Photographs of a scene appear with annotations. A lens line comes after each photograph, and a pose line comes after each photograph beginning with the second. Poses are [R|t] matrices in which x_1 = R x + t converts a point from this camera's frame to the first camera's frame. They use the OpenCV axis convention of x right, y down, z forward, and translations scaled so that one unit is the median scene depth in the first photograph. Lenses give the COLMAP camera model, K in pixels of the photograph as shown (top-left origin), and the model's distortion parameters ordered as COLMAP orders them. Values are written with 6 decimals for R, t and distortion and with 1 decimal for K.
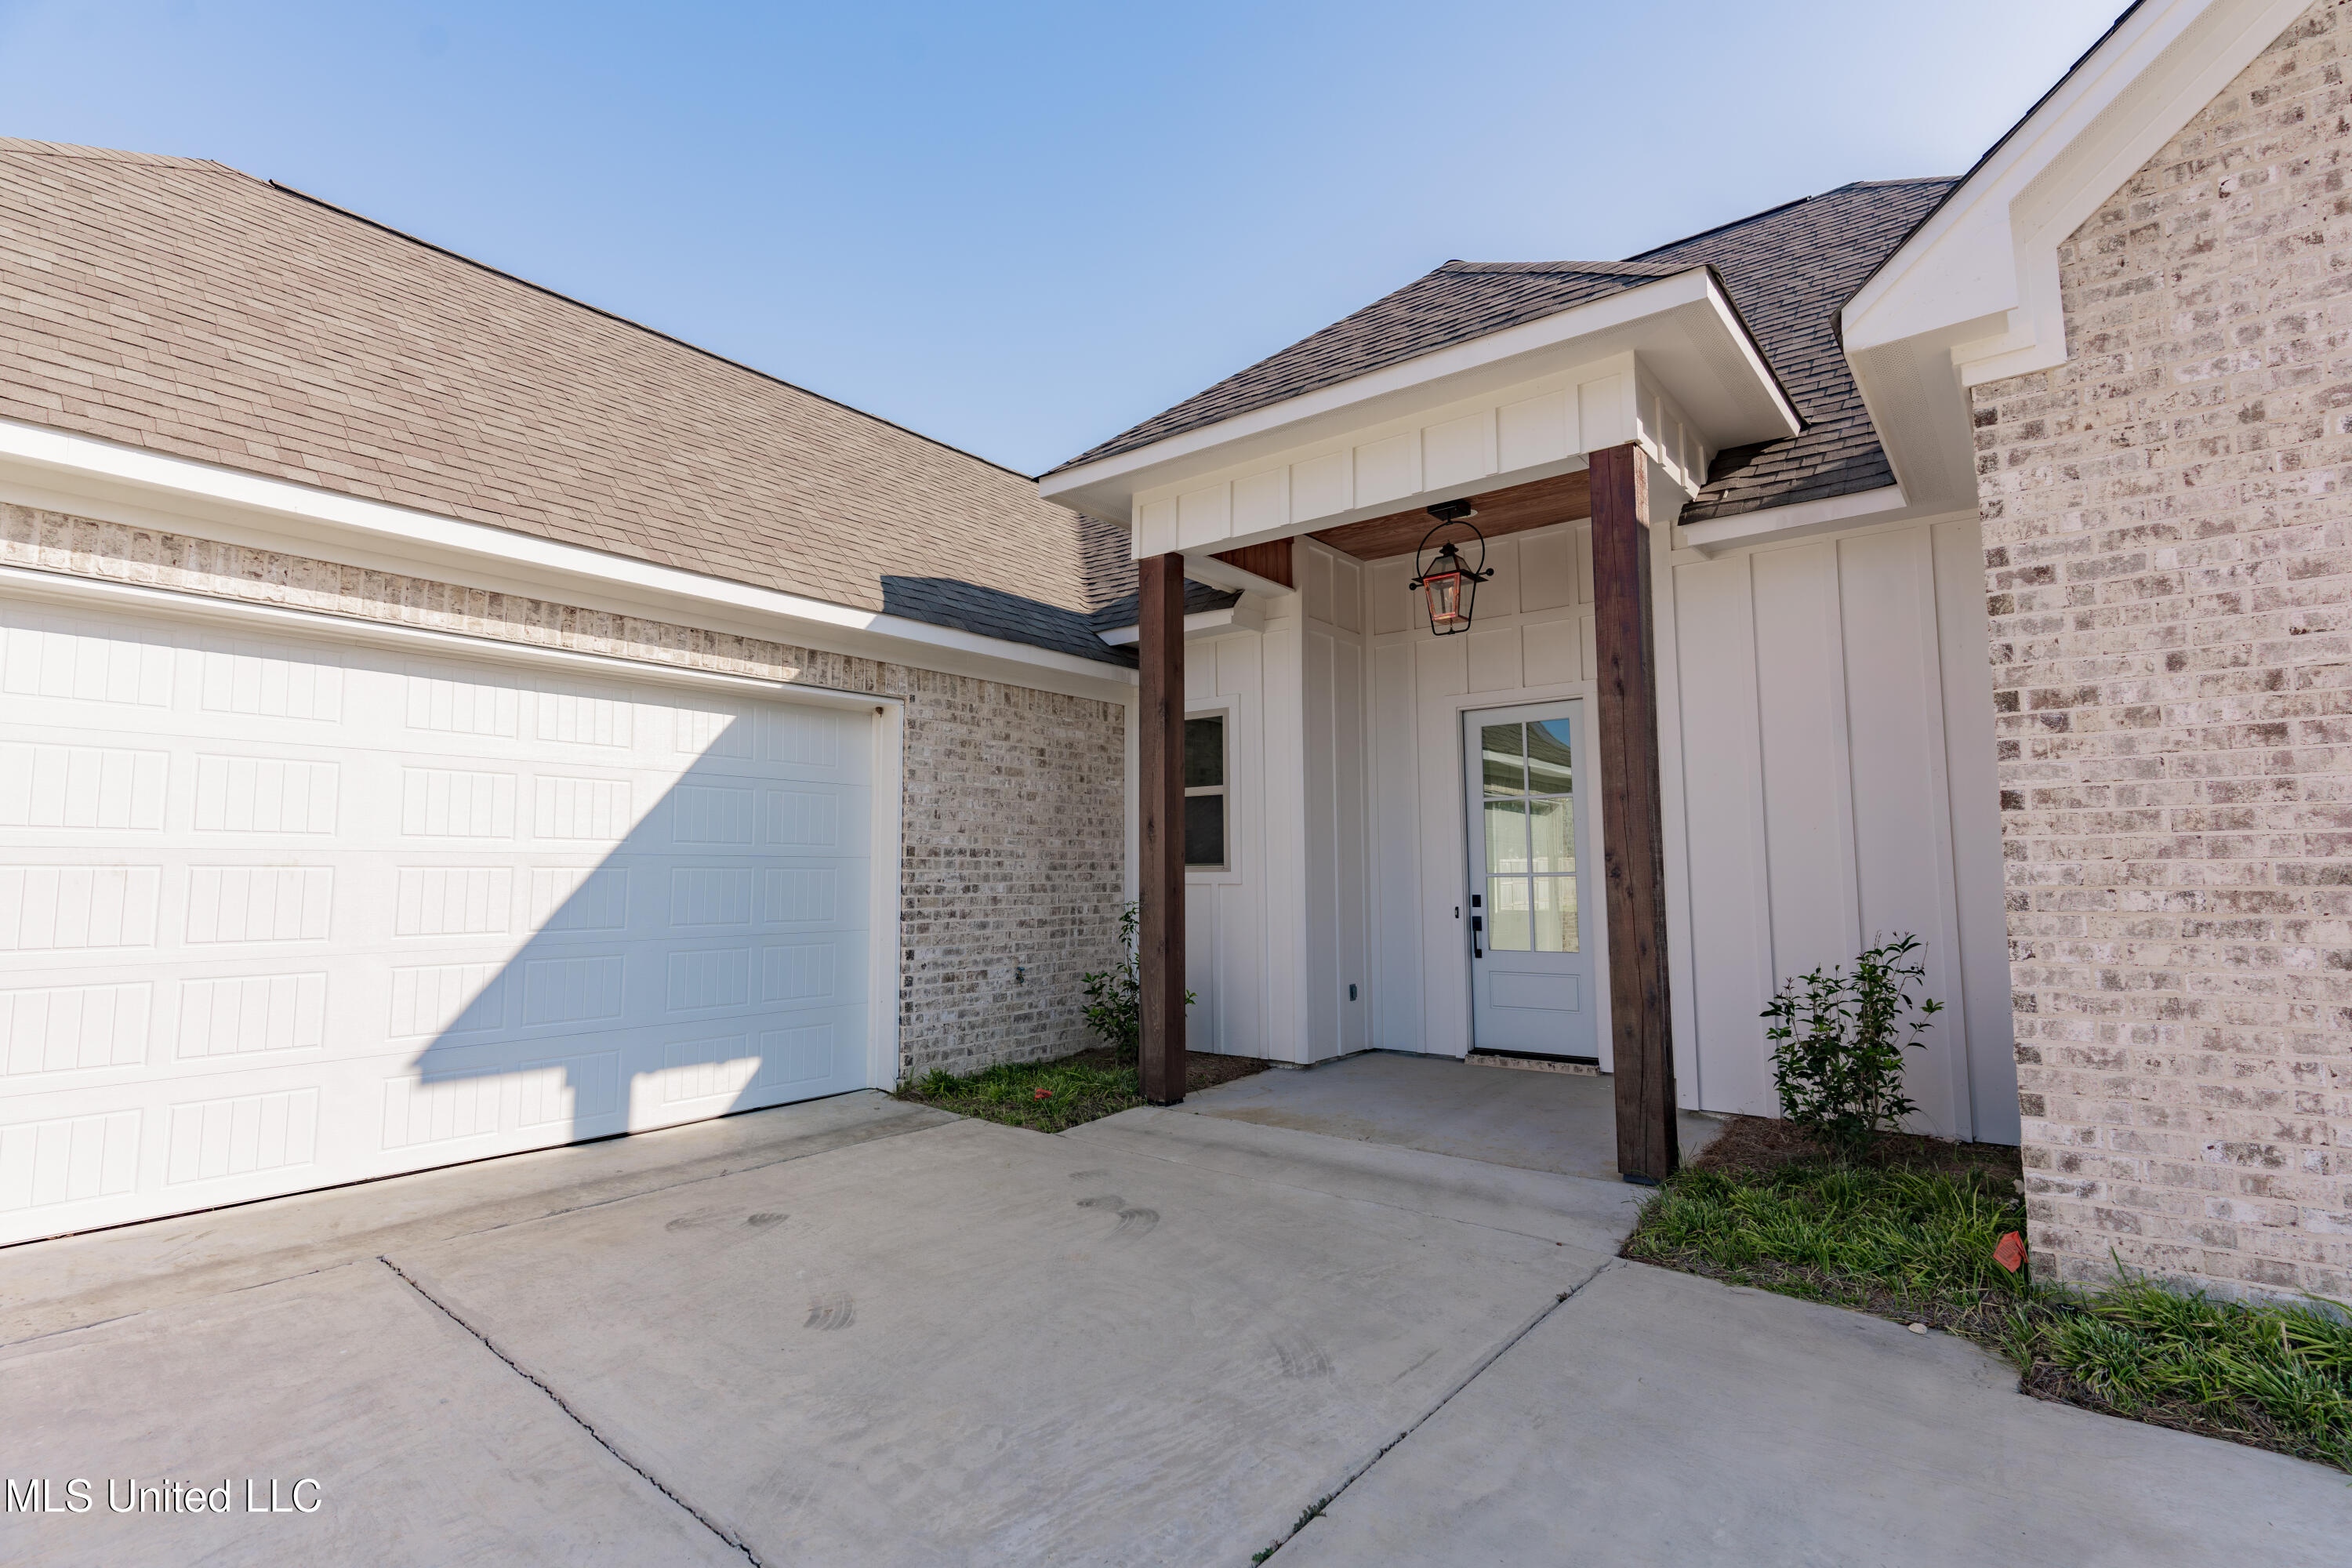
lens RADIAL K [[1146.4, 0, 1141.2], [0, 1146.4, 777.4], [0, 0, 1]] dist [0.002770, -0.000048]
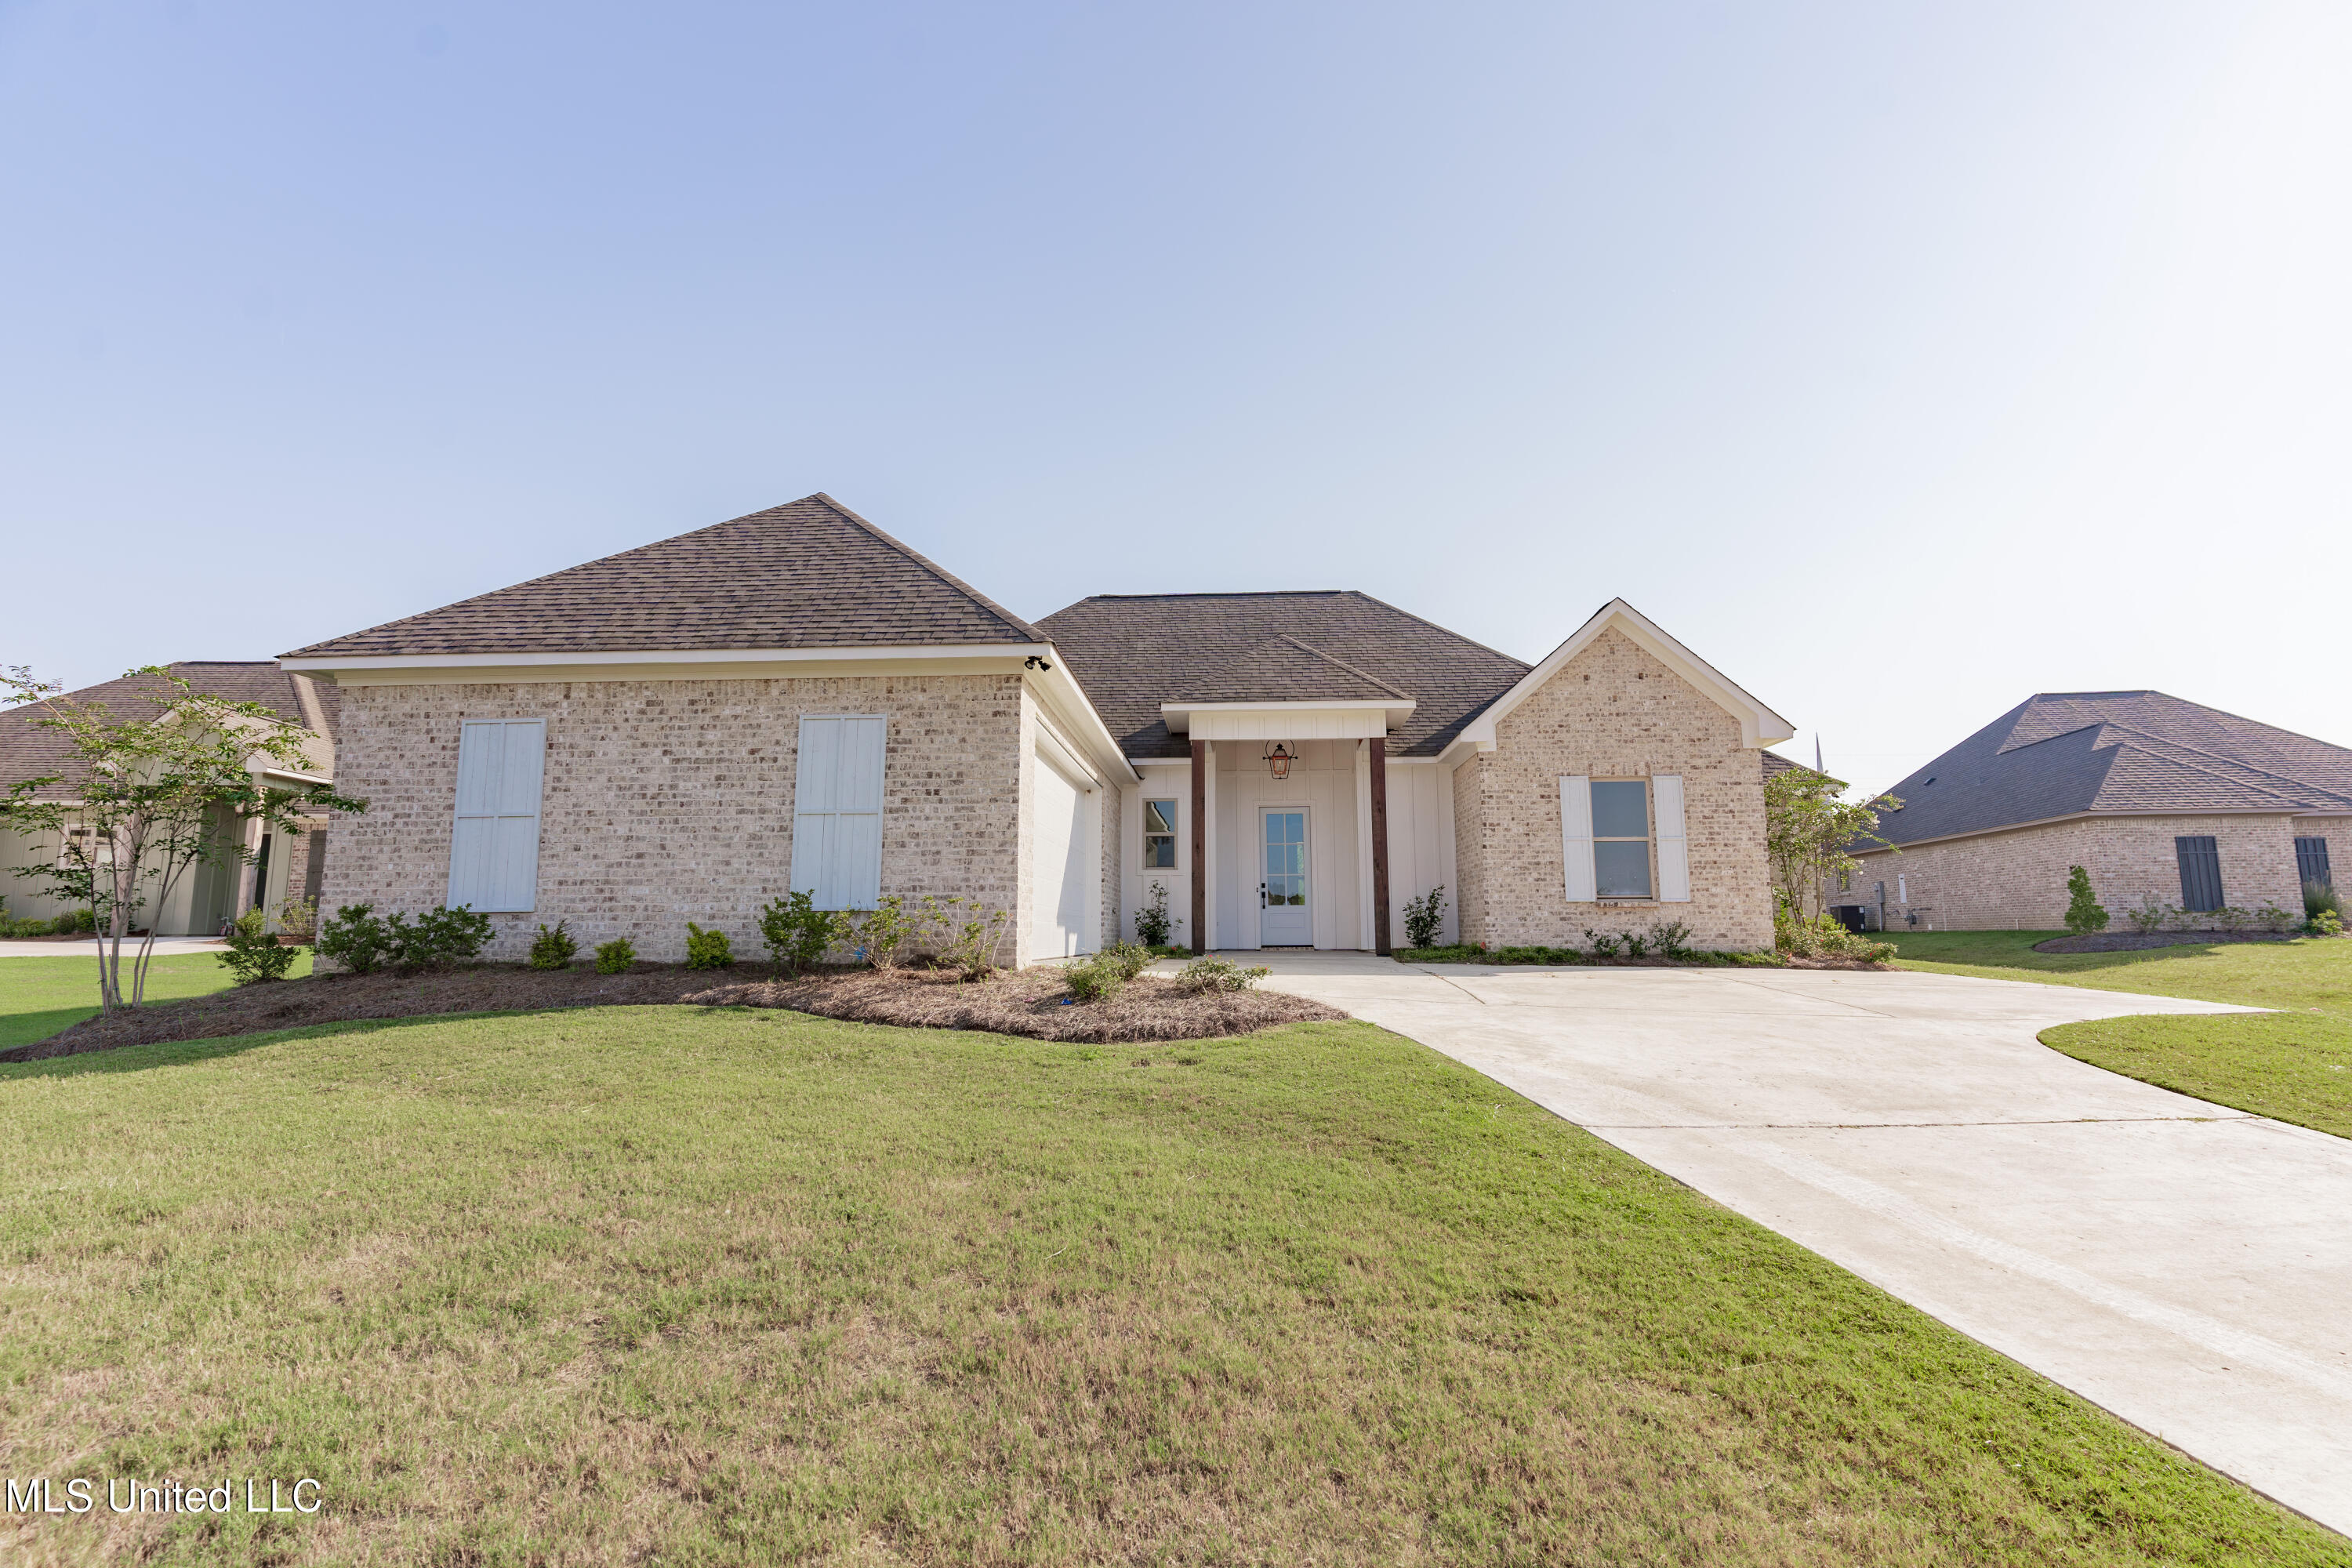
lens RADIAL K [[1146.4, 0, 1185.5], [0, 1146.4, 766.0], [0, 0, 1]] dist [0.002770, -0.000048]
pose [[0.807755, 0.092358, 0.582239, -2.028462], [-0.055853, 0.995198, -0.080377, 0.094910], [-0.586866, 0.032405, 0.809035, -1.399200]]
